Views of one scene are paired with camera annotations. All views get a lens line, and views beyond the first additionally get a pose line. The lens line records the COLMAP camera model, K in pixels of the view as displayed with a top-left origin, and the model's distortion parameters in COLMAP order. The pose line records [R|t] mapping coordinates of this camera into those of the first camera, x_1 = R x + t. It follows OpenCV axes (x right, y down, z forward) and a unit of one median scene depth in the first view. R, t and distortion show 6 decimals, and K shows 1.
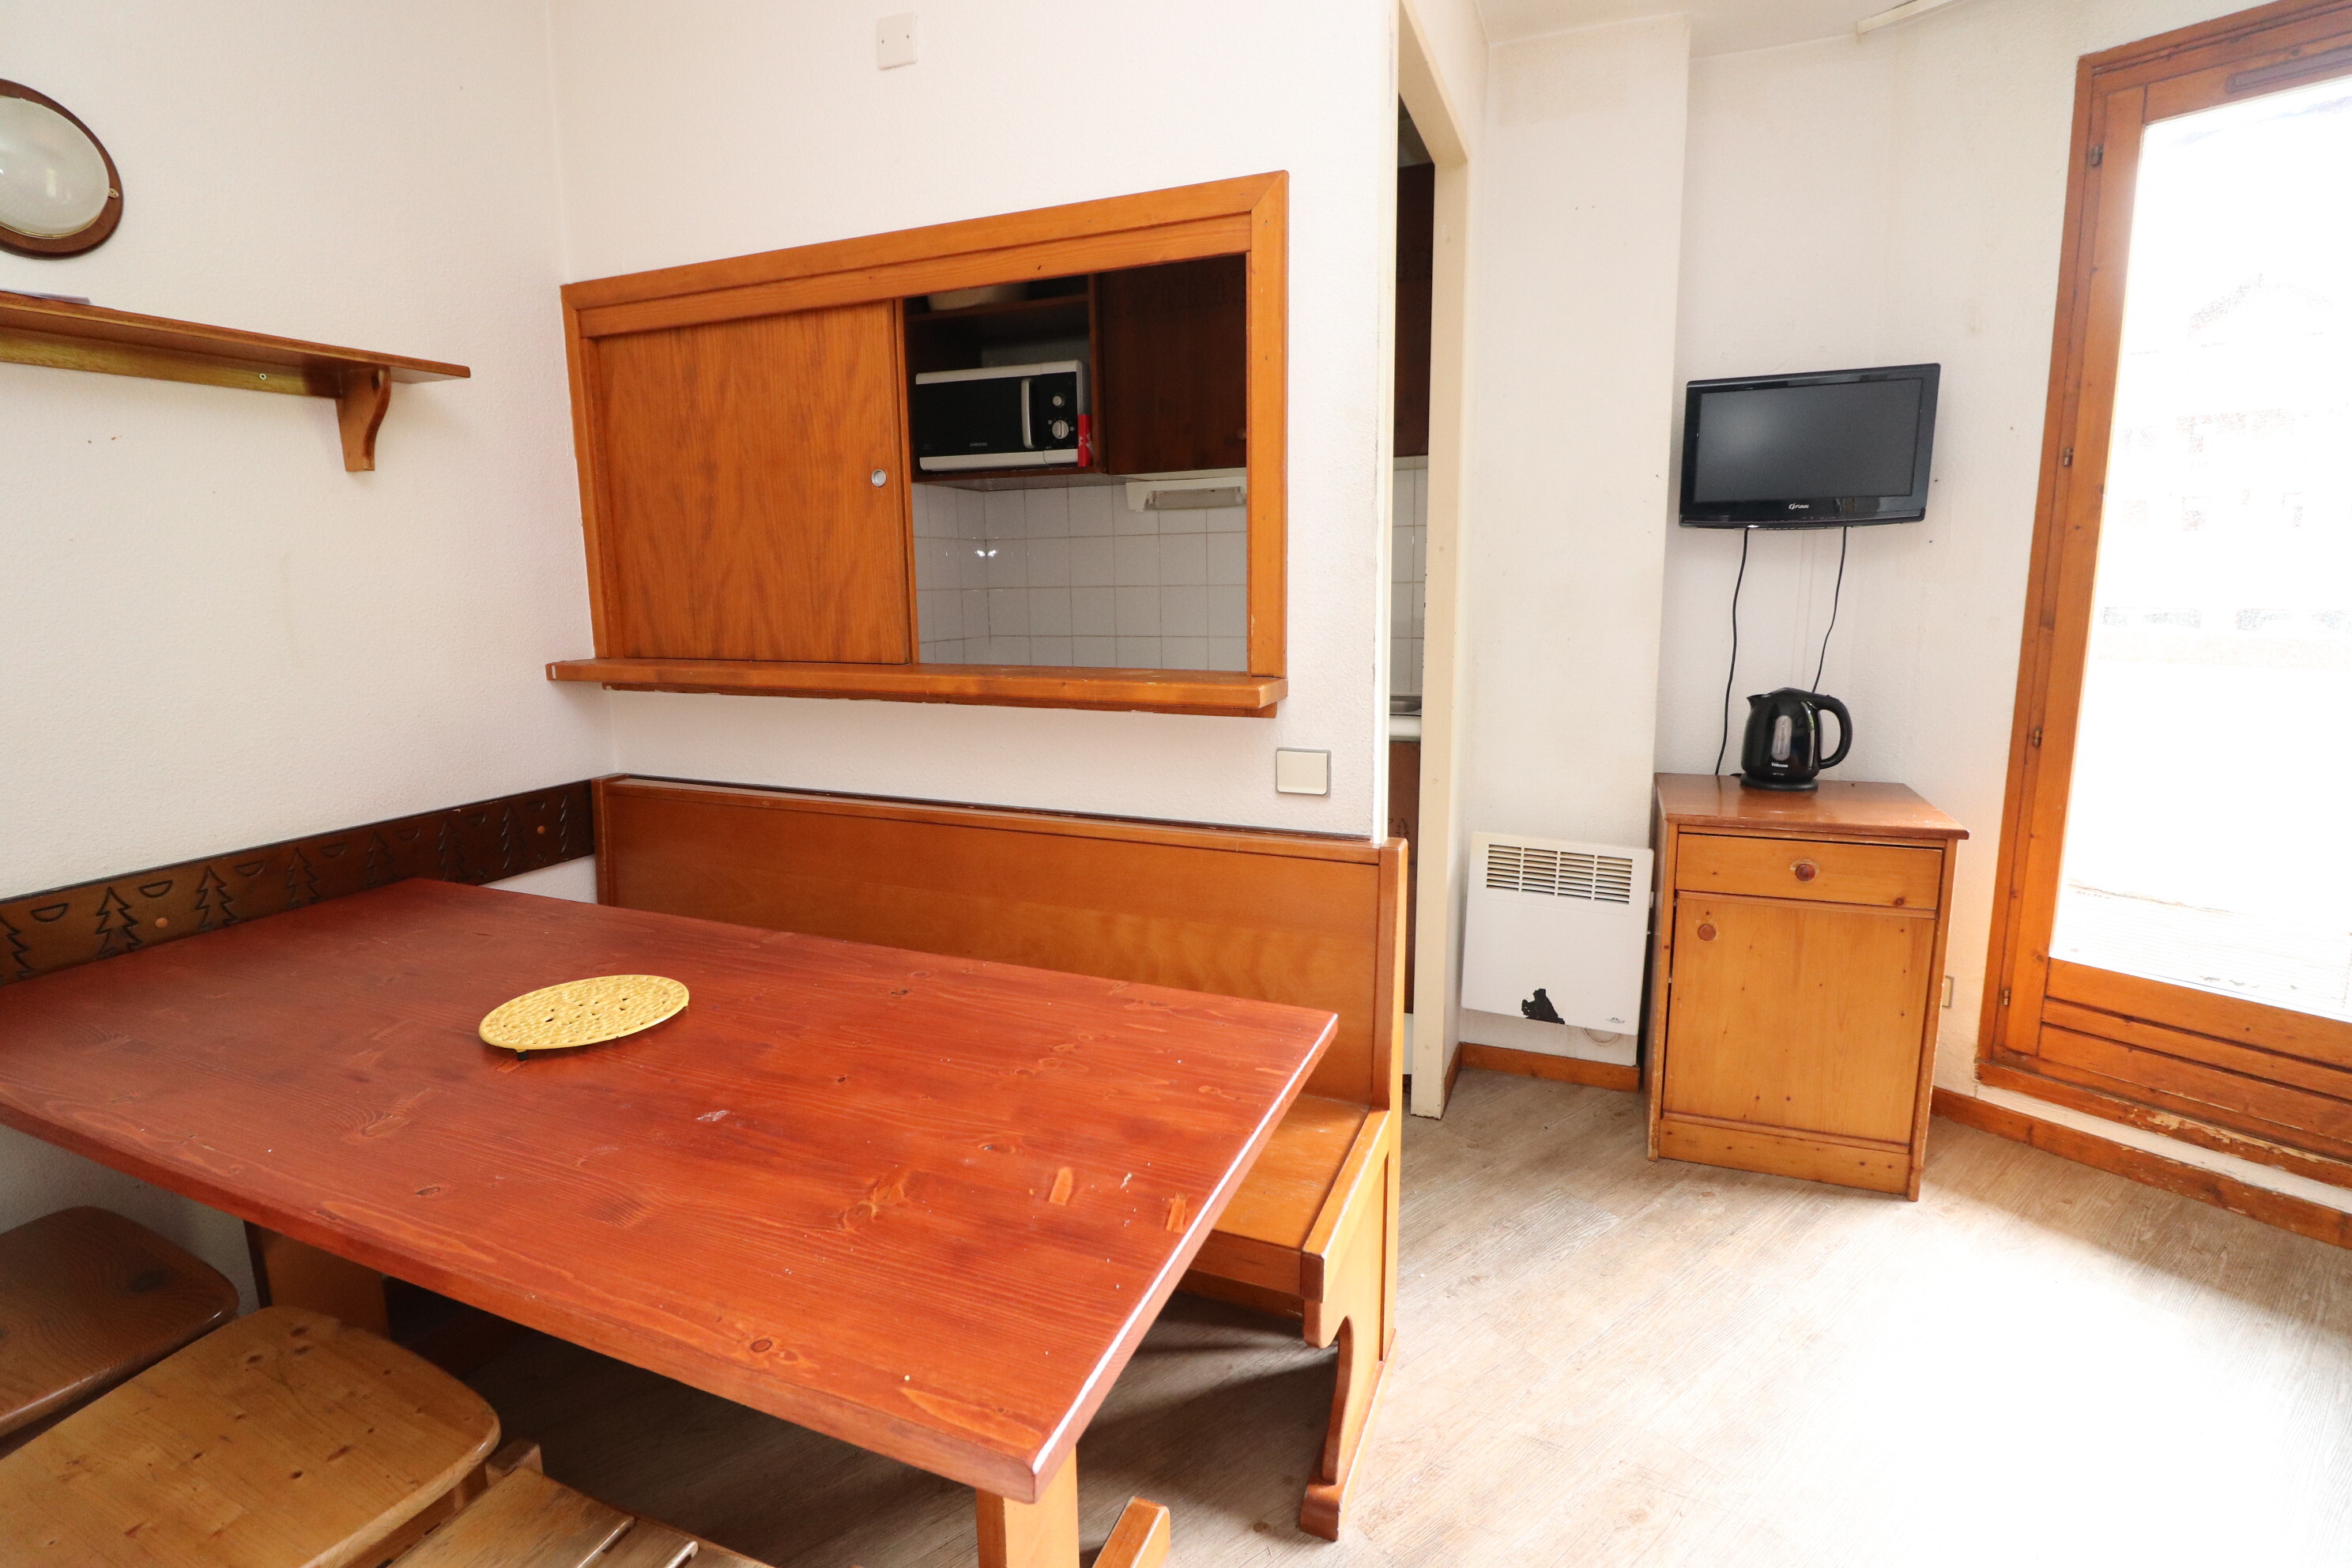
lens RADIAL K [[1074.0, 0, 1176.0], [0, 1074.0, 784.0], [0, 0, 1]] dist [-0.002225, -0.010710]
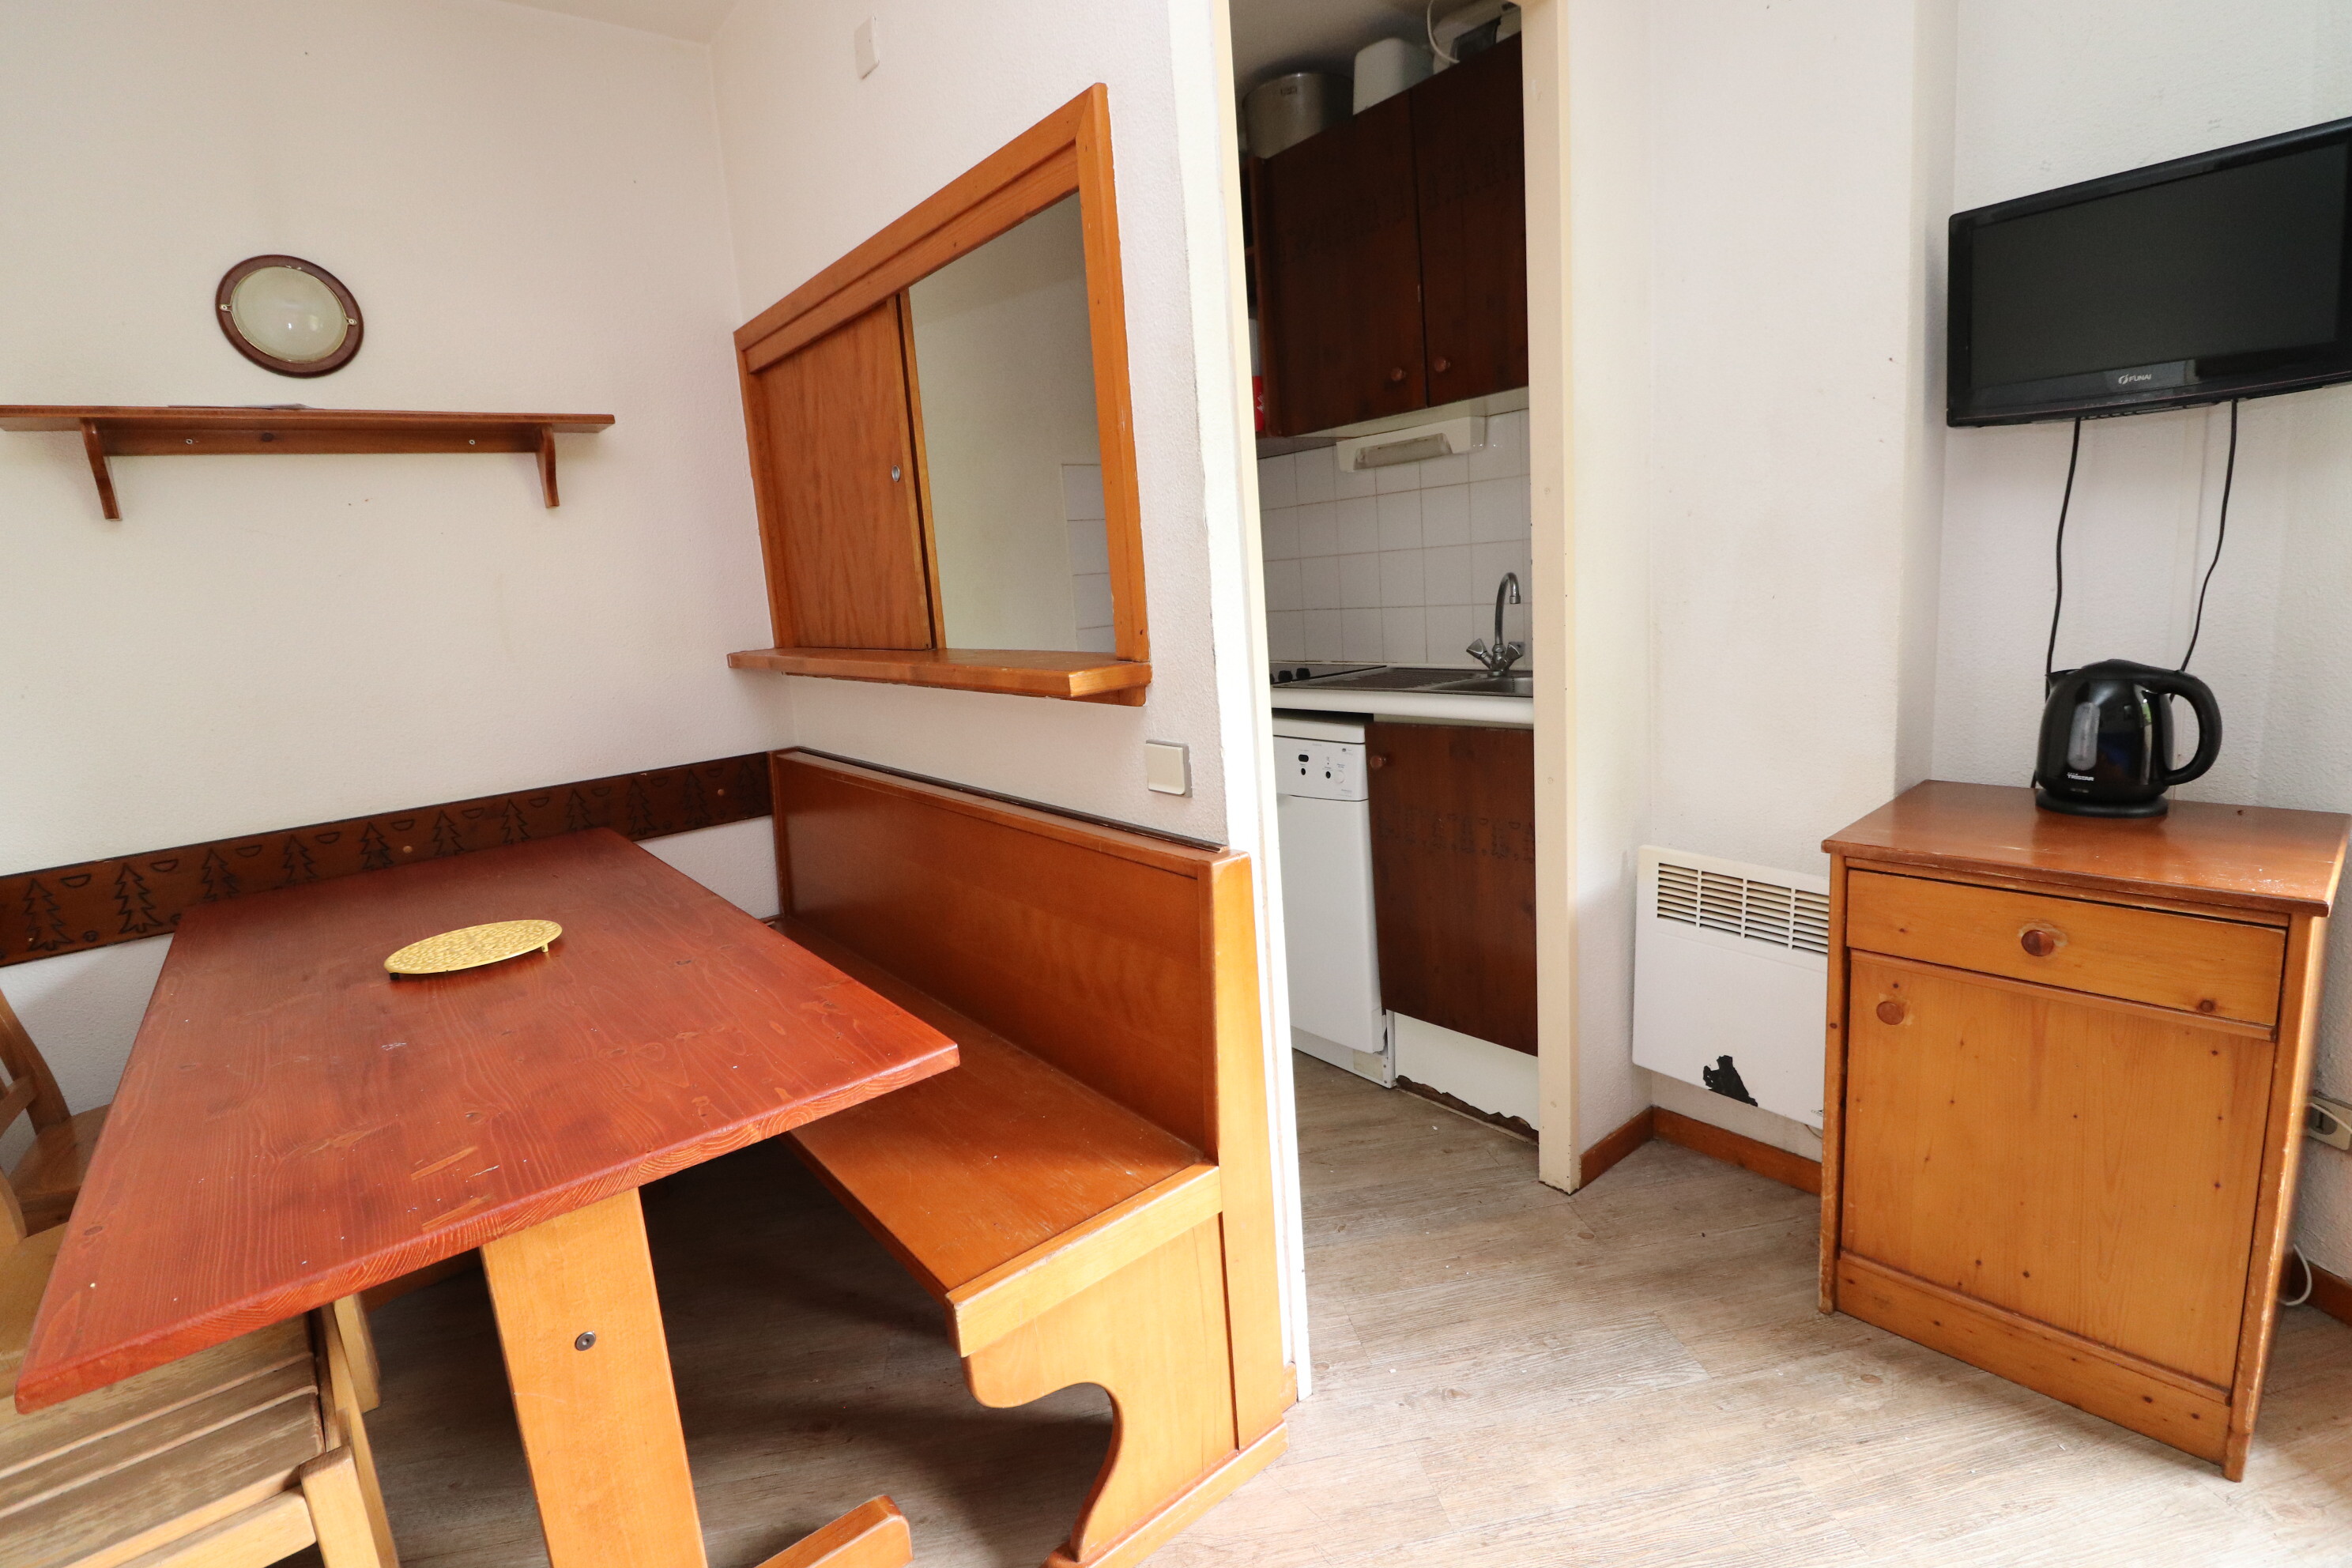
lens RADIAL K [[1074.0, 0, 1176.0], [0, 1074.0, 784.0], [0, 0, 1]] dist [-0.002225, -0.010710]
pose [[0.882619, 0.041044, -0.468294, 0.413267], [-0.028069, 0.999005, 0.034655, -0.022089], [0.469251, -0.017442, 0.882893, 0.171865]]
